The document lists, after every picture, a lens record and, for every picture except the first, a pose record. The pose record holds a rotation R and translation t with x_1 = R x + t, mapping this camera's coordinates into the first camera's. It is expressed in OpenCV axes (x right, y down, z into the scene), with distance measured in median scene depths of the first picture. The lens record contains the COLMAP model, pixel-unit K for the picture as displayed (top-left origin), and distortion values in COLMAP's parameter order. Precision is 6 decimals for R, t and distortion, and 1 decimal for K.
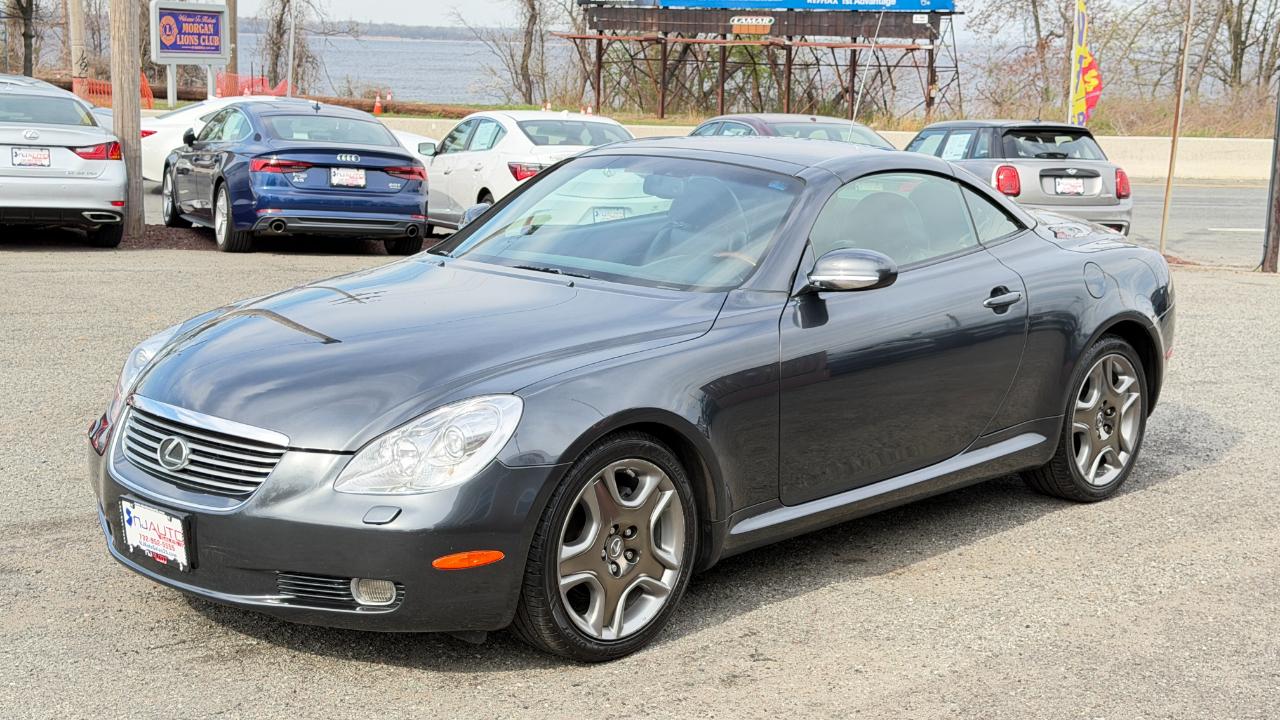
lens RADIAL K [[1763.5, 0, 644.1], [0, 1763.5, 360.7], [0, 0, 1]] dist [0.199666, -0.444675]
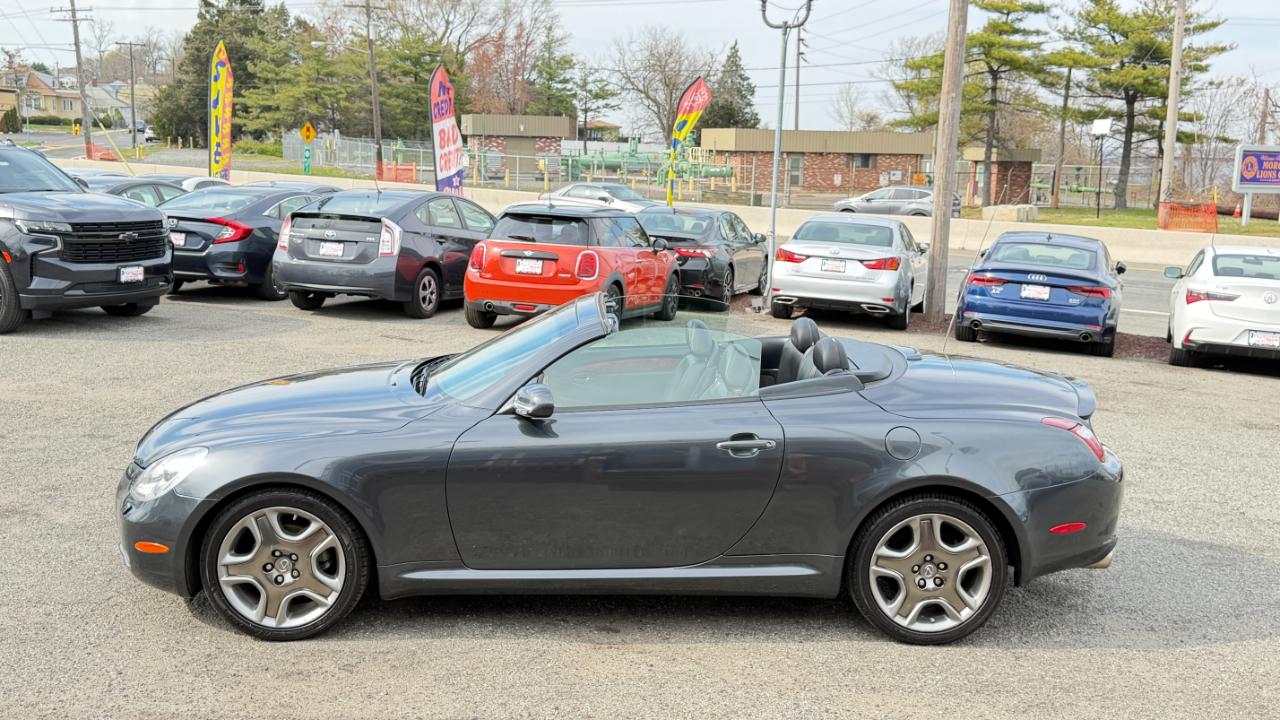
lens RADIAL K [[1244.2, 0, 640.0], [0, 1244.2, 360.0], [0, 0, 1]] dist [0.183387, -0.359929]
pose [[0.718167, 0.109860, -0.687144, 0.665692], [-0.129182, 0.991343, 0.023481, -0.093645], [0.683775, 0.071903, 0.726142, 0.317242]]
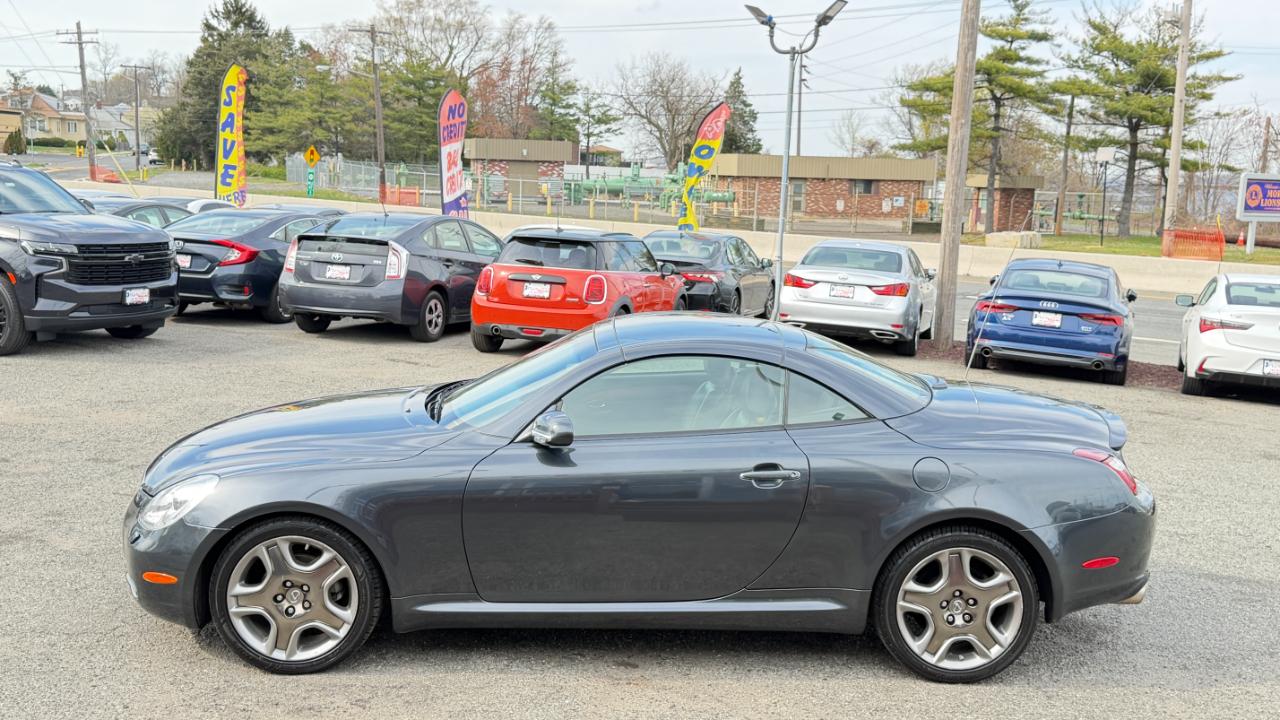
lens RADIAL K [[1245.0, 0, 637.0], [0, 1245.0, 364.9], [0, 0, 1]] dist [0.179691, -0.352277]
pose [[0.715653, 0.103561, -0.690735, 0.643474], [-0.135147, 0.990789, 0.008526, -0.093359], [0.685256, 0.087249, 0.723057, 0.321713]]
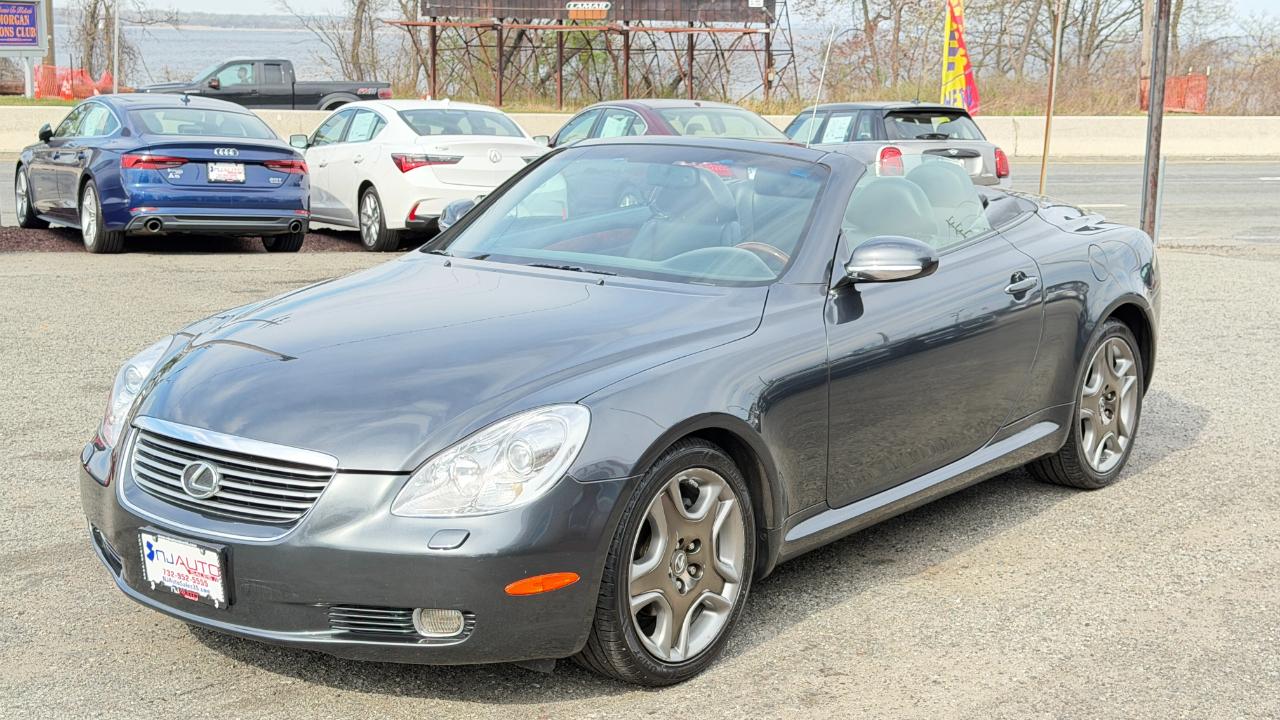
lens RADIAL K [[1774.4, 0, 640.0], [0, 1774.4, 360.0], [0, 0, 1]] dist [0.144306, -0.140054]
pose [[0.995368, -0.031488, 0.090836, -0.088321], [0.030897, 0.999491, 0.007909, -0.007331], [-0.091039, -0.005066, 0.995834, 0.046901]]
